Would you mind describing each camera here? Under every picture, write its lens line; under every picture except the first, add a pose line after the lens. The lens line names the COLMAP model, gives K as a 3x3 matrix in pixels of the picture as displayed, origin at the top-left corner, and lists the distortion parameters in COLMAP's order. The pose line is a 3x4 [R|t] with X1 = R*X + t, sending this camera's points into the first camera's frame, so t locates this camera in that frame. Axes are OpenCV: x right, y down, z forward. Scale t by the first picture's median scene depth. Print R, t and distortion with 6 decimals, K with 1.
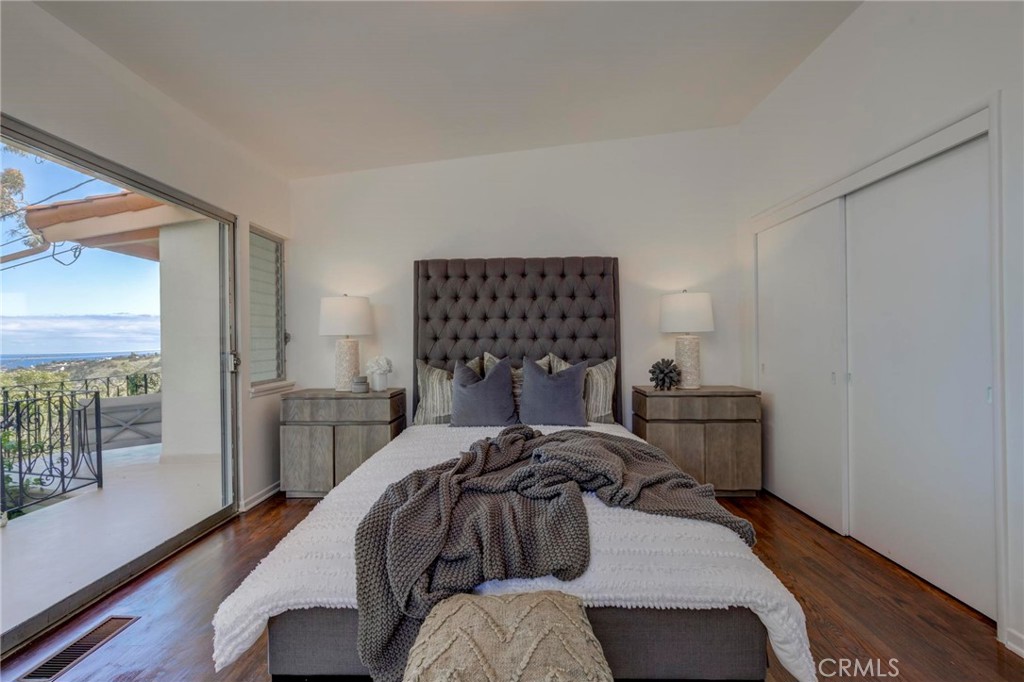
lens RADIAL K [[464.8, 0, 507.5], [0, 464.8, 340.9], [0, 0, 1]] dist [-0.018403, 0.008179]
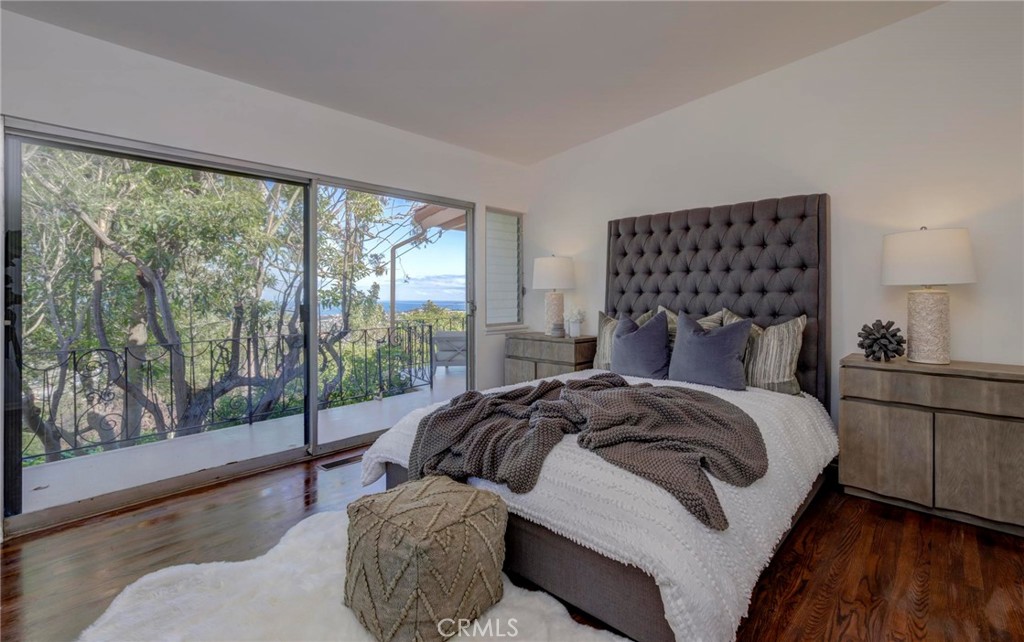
lens RADIAL K [[460.9, 0, 514.1], [0, 460.9, 294.6], [0, 0, 1]] dist [0.000034, 0.000118]
pose [[0.750938, 0.007931, -0.660326, 0.364562], [-0.005360, 0.999968, 0.005916, -0.004261], [0.660352, -0.000903, 0.750956, 0.033394]]
